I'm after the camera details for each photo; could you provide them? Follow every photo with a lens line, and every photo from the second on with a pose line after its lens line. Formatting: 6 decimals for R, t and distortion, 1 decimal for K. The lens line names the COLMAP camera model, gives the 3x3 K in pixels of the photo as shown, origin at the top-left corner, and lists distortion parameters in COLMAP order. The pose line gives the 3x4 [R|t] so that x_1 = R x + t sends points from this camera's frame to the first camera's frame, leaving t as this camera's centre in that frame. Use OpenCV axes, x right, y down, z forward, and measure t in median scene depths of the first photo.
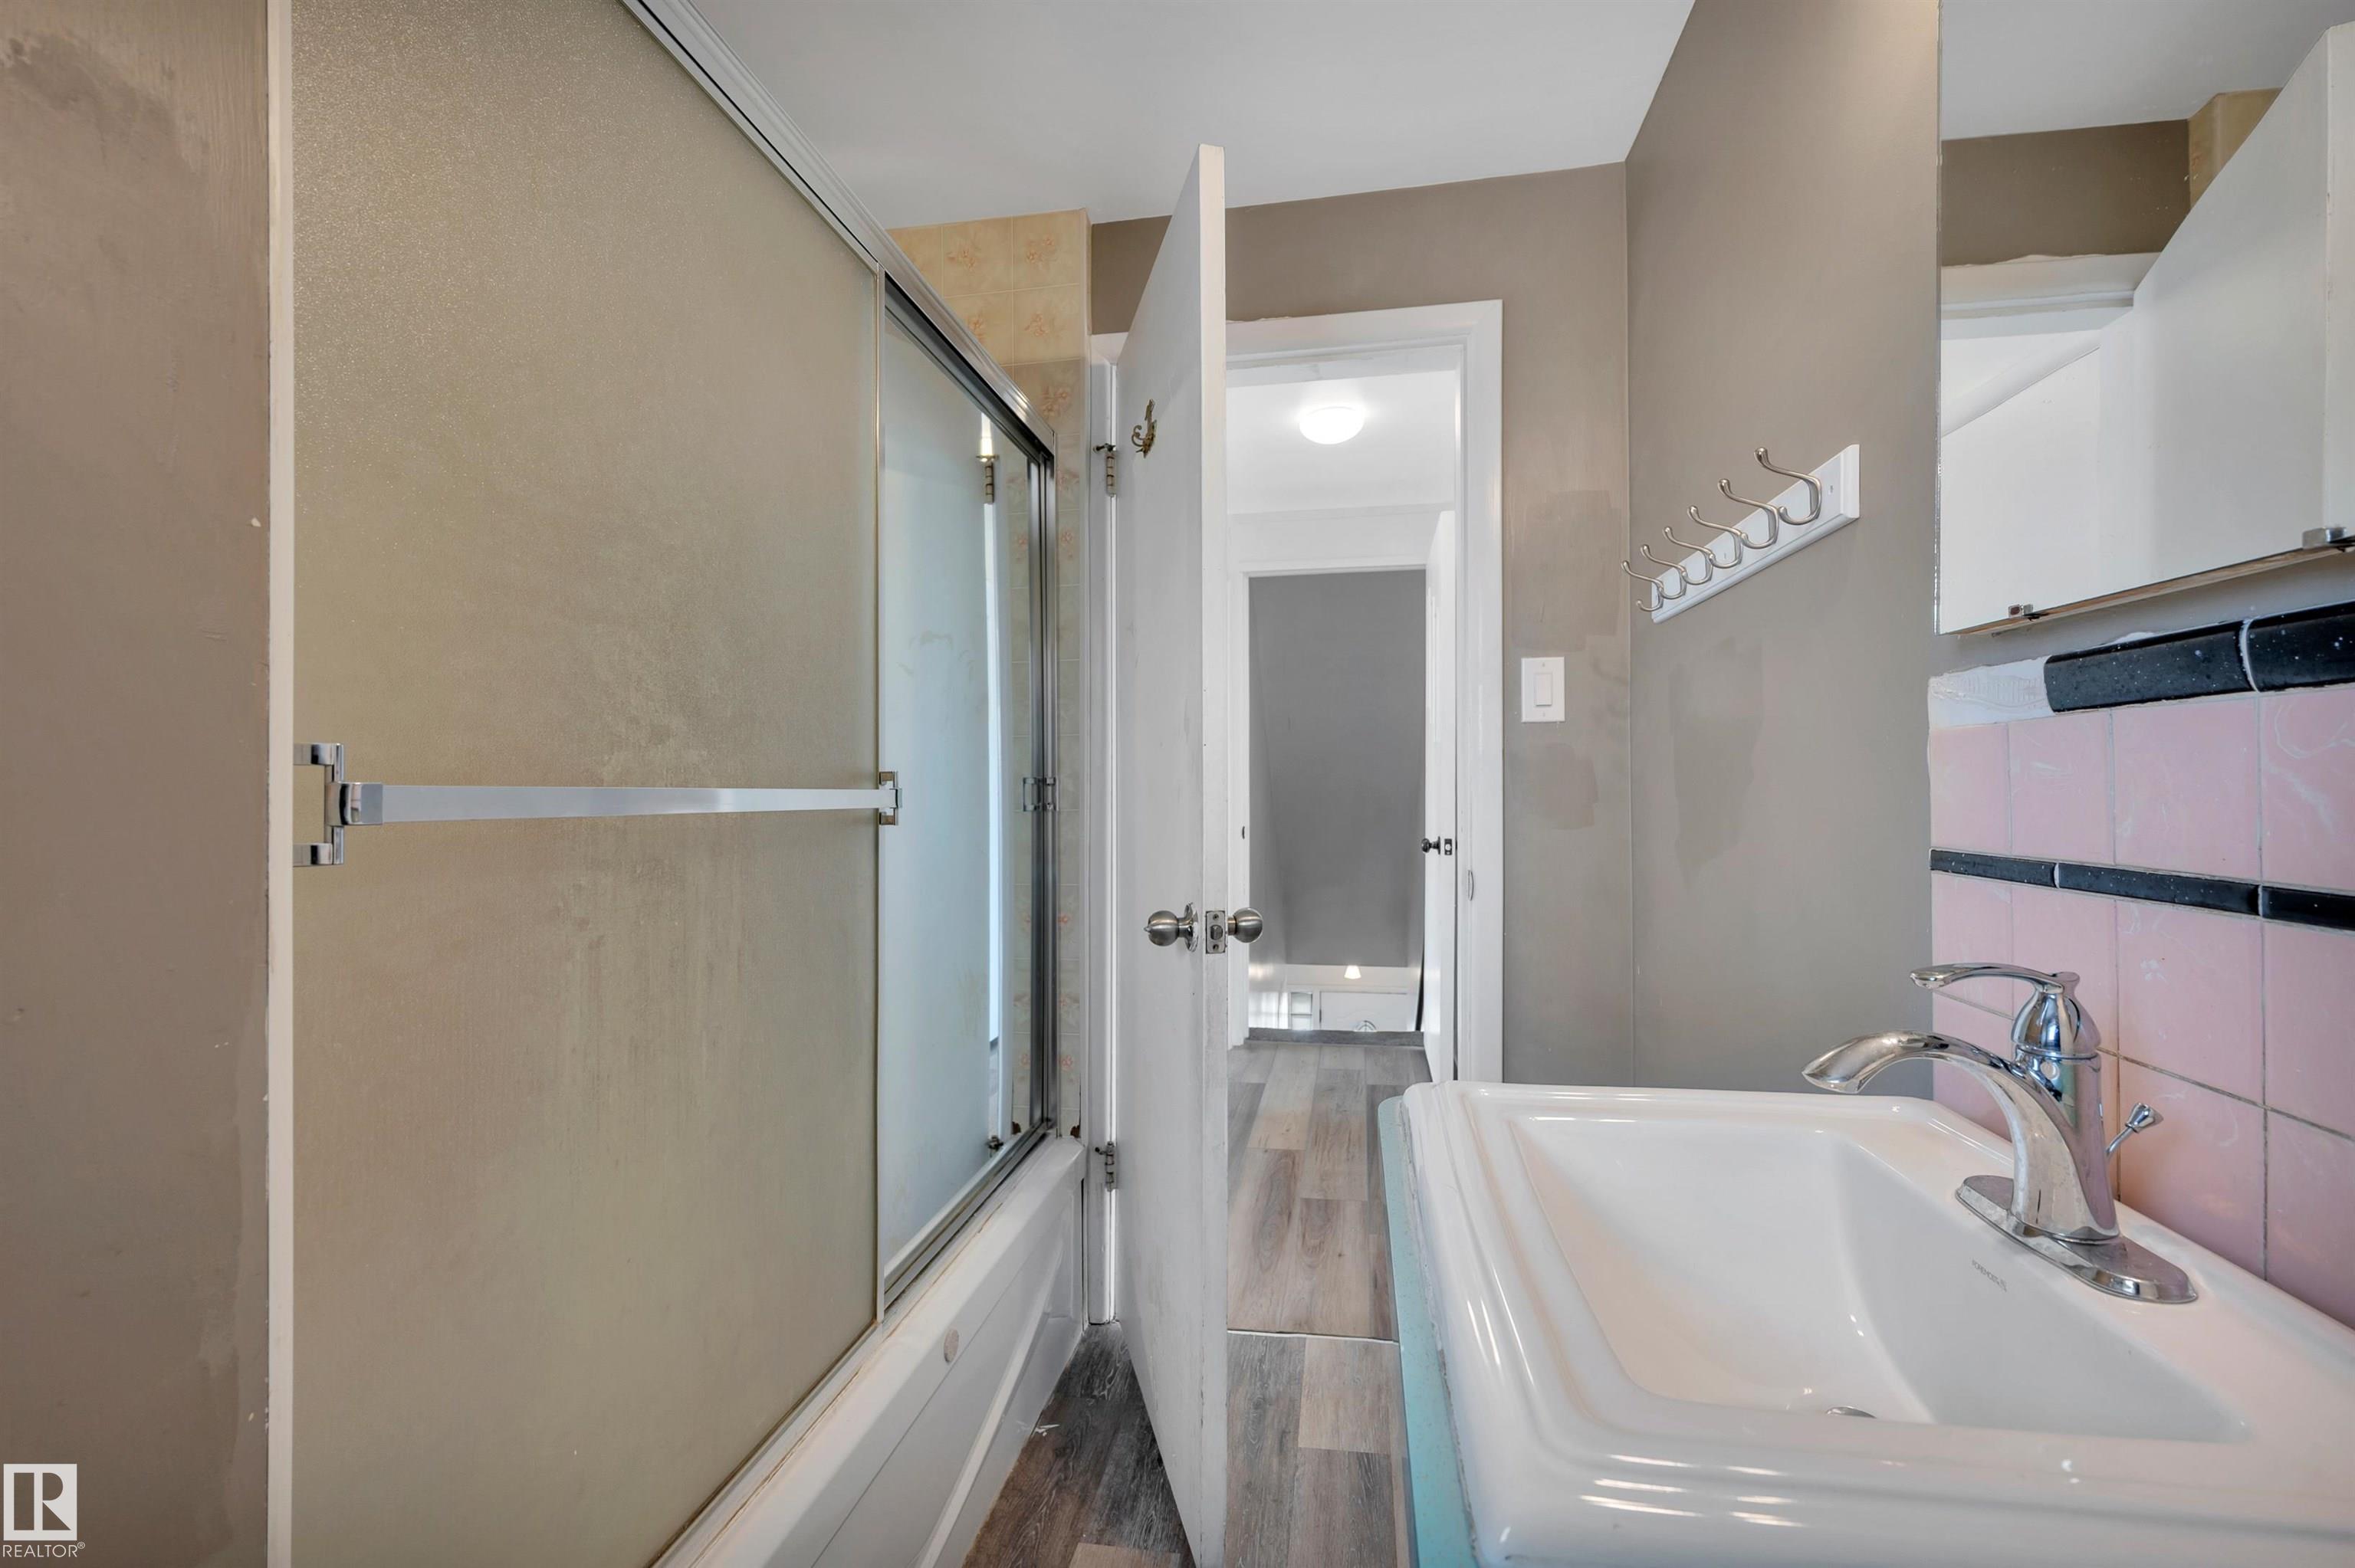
lens RADIAL K [[944.8, 0, 1202.5], [0, 944.8, 782.6], [0, 0, 1]] dist [0.002374, -0.000308]
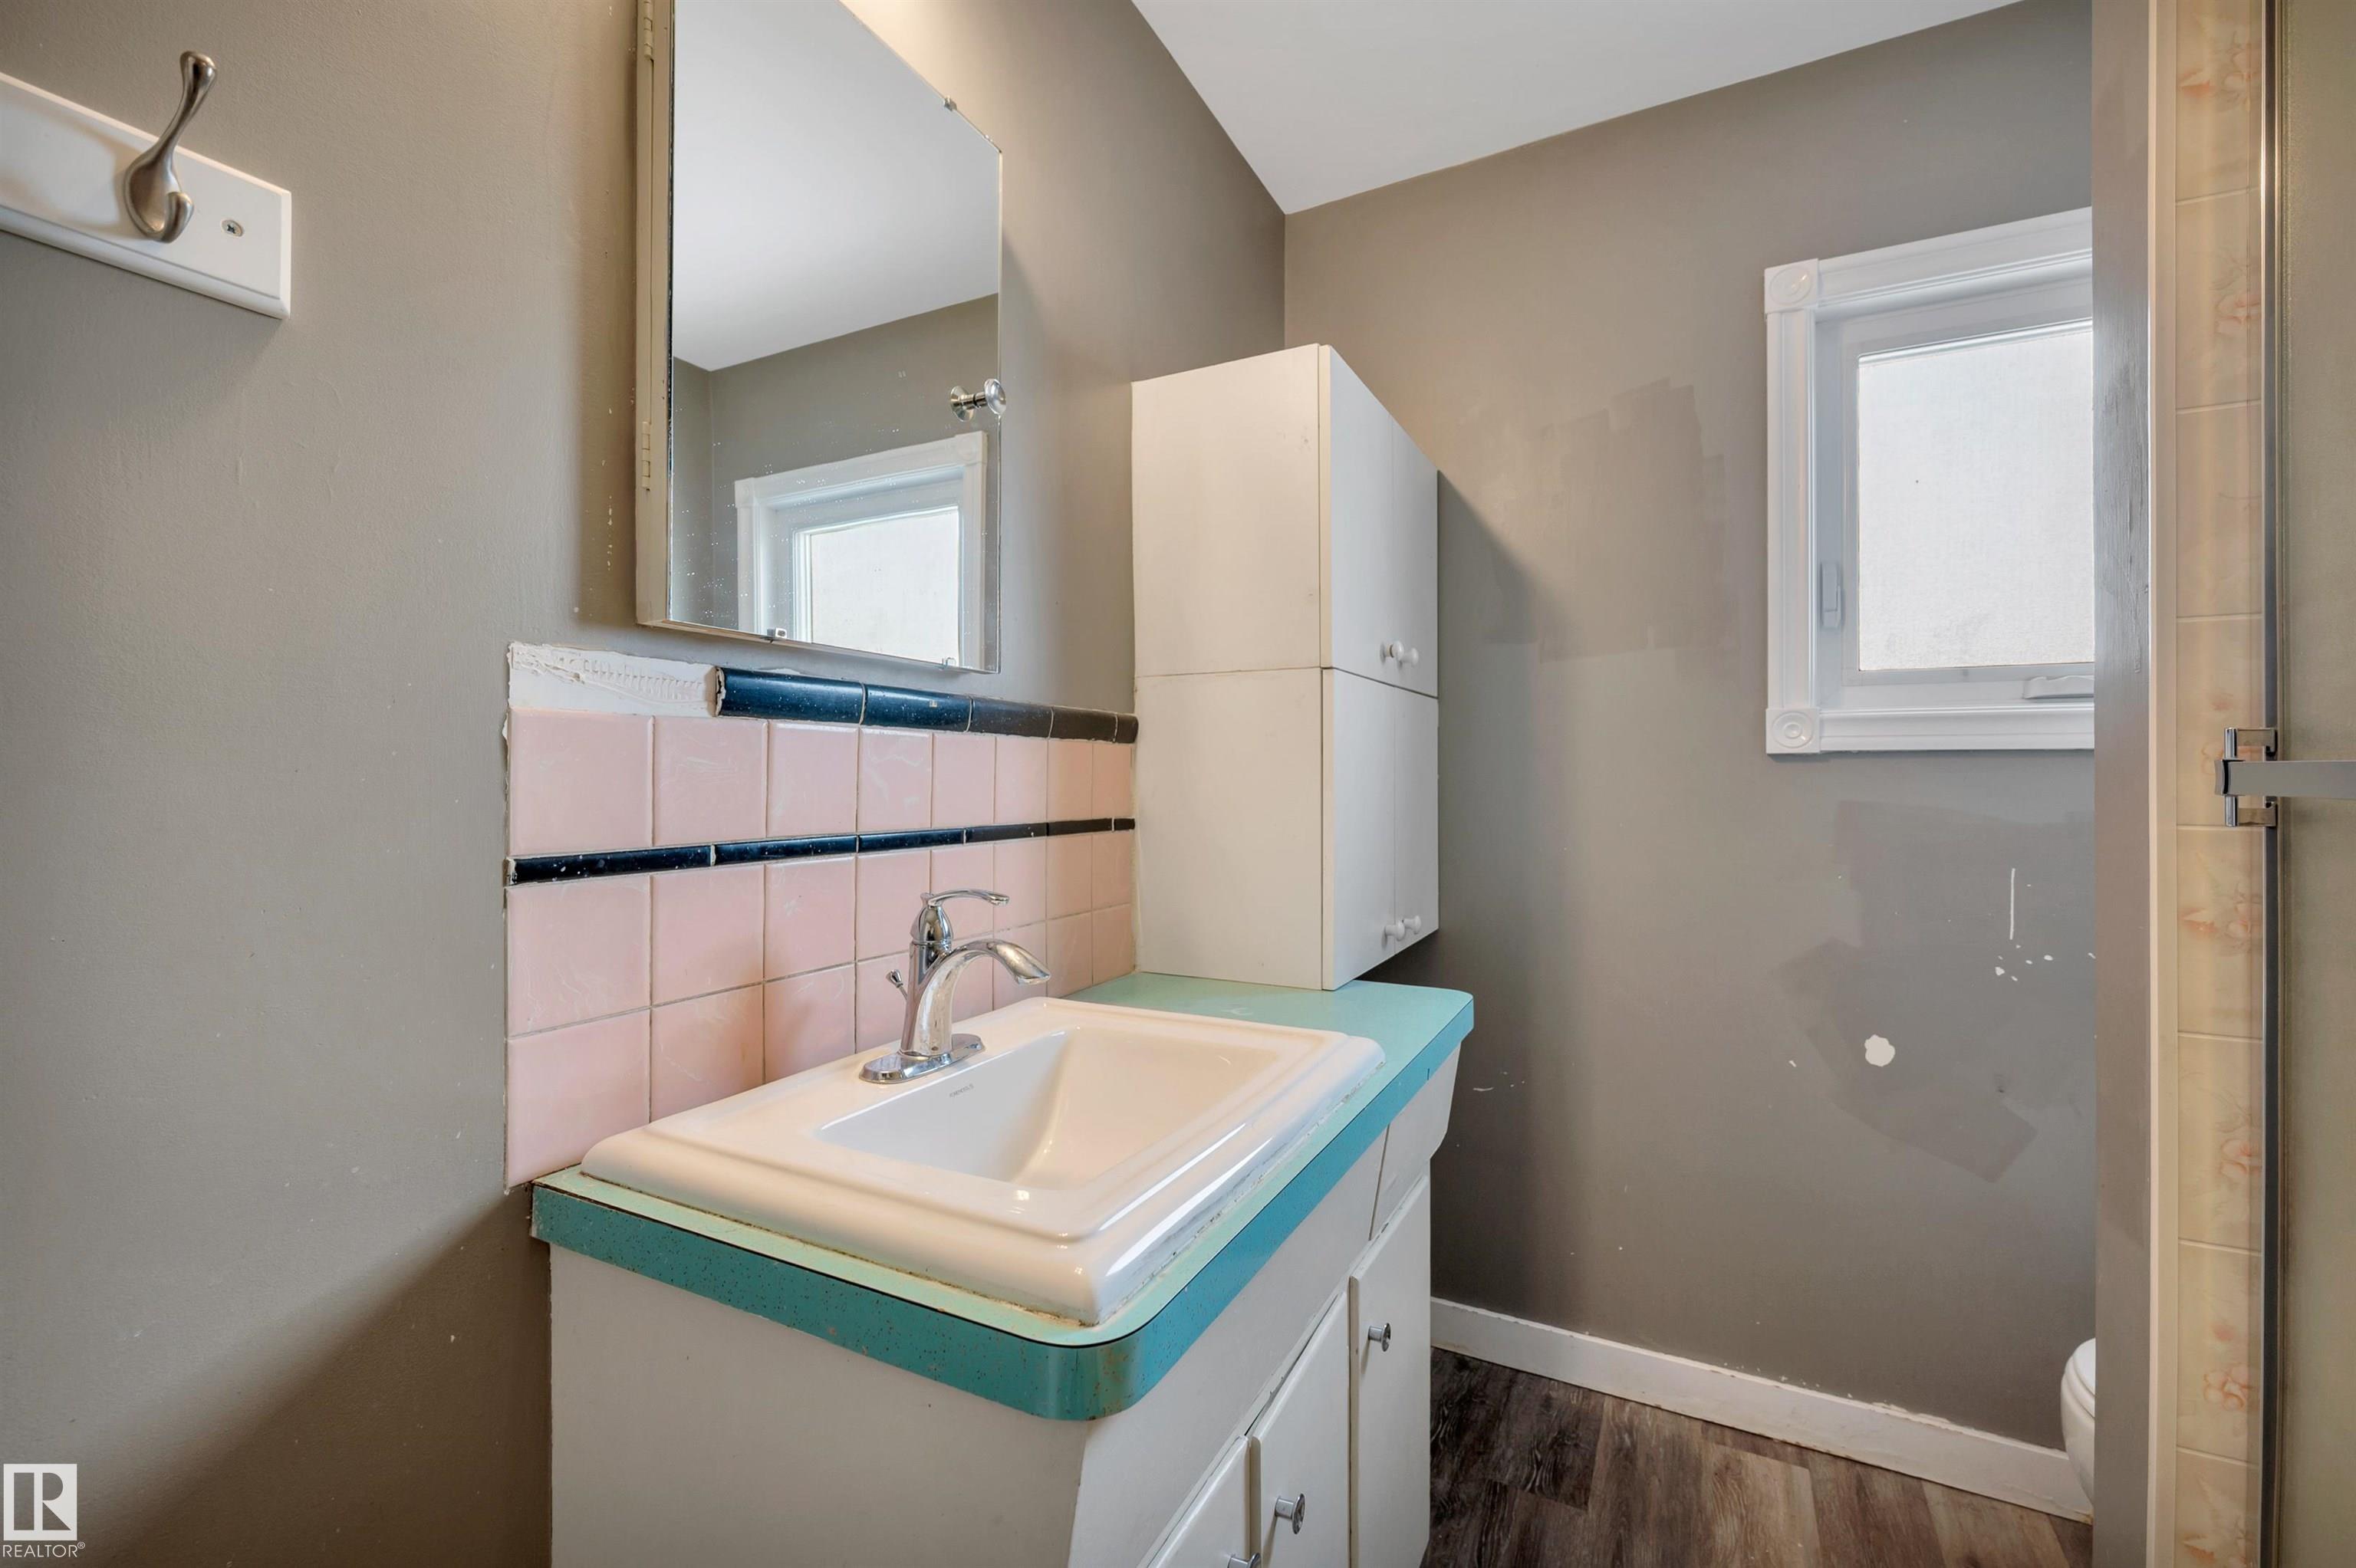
lens RADIAL K [[945.3, 0, 1203.0], [0, 945.3, 782.6], [0, 0, 1]] dist [0.002374, -0.000308]
pose [[-0.954279, -0.008734, 0.298788, -0.012697], [-0.011207, 0.999916, -0.006566, 0.007972], [-0.298706, -0.009614, -0.954297, 2.072447]]
